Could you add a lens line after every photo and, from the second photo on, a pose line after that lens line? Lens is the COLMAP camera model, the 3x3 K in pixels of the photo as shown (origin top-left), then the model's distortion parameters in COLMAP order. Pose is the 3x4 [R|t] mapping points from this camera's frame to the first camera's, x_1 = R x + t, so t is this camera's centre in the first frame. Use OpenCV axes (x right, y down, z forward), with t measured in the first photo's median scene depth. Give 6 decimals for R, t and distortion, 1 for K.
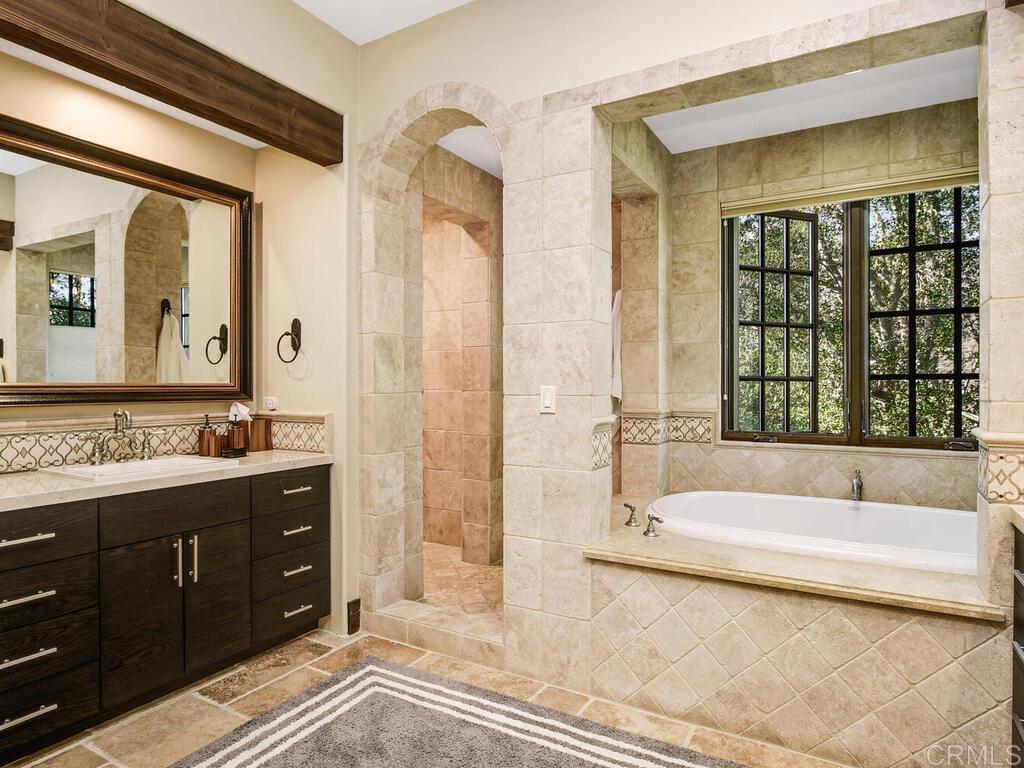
lens RADIAL K [[607.3, 0, 511.6], [0, 607.3, 387.2], [0, 0, 1]] dist [-0.007745, -0.001608]
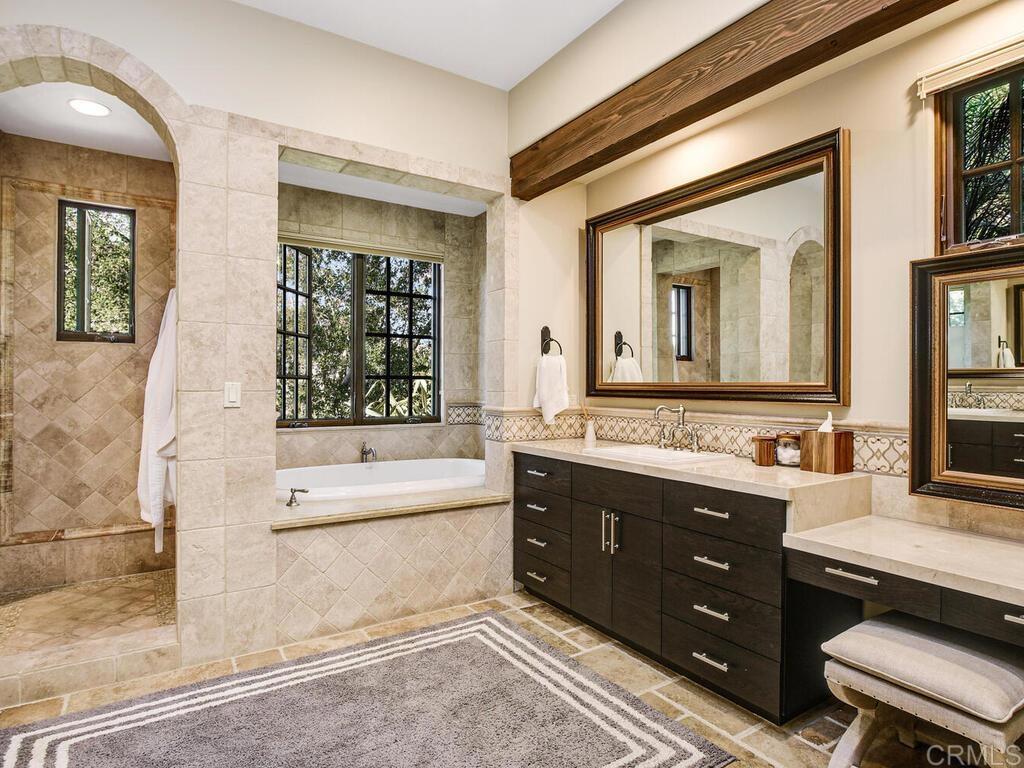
lens RADIAL K [[571.2, 0, 515.9], [0, 571.2, 385.3], [0, 0, 1]] dist [-0.004040, -0.003267]
pose [[0.446298, 0.000536, 0.894884, -0.632700], [-0.001540, 0.999999, 0.000169, 0.002364], [-0.894883, -0.001453, 0.446298, 0.093946]]
